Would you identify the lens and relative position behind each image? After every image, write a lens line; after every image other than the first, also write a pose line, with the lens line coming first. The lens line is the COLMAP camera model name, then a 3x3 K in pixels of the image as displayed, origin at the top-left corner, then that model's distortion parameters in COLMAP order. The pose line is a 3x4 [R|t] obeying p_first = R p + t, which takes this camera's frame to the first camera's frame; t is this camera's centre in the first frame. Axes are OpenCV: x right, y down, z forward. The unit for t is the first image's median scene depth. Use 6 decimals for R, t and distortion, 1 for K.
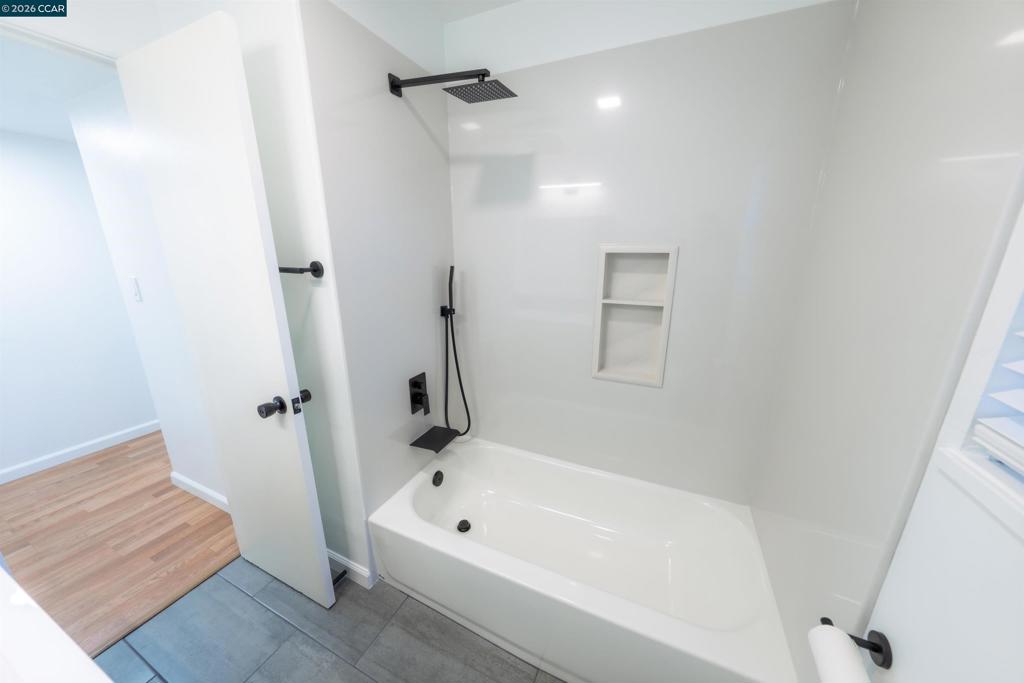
lens RADIAL K [[344.1, 0, 512.0], [0, 344.1, 341.5], [0, 0, 1]] dist [-0.001982, -0.000170]
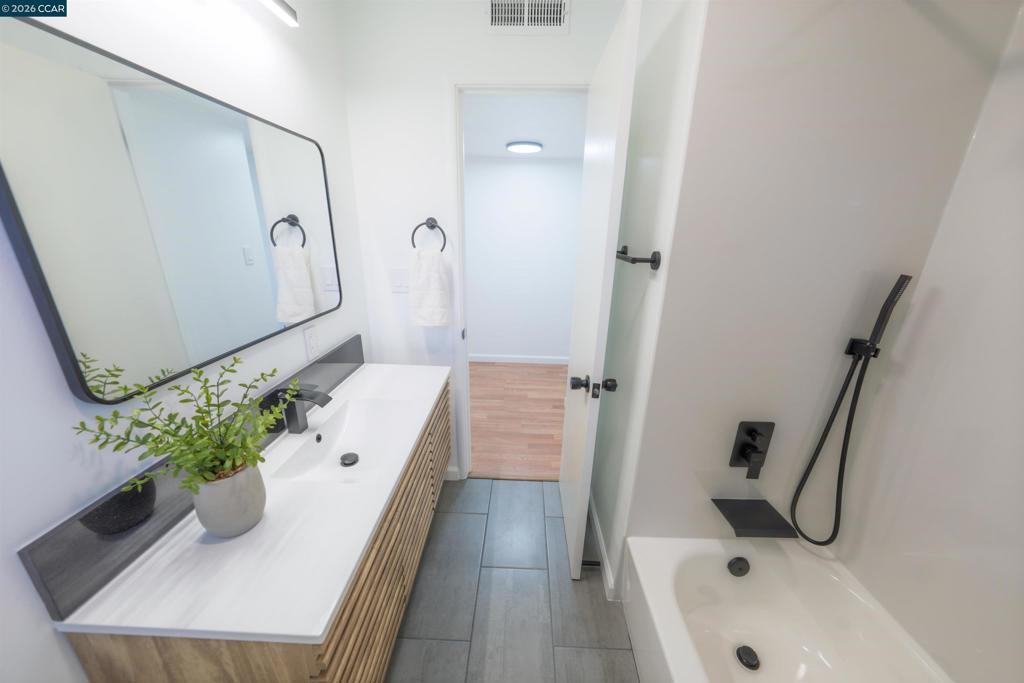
lens RADIAL K [[344.1, 0, 512.0], [0, 344.1, 341.5], [0, 0, 1]] dist [-0.001982, -0.000170]
pose [[0.393654, 0.289620, -0.872443, 0.089375], [-0.258720, 0.945614, 0.197173, -0.063705], [0.882100, 0.148100, 0.447175, 0.212791]]
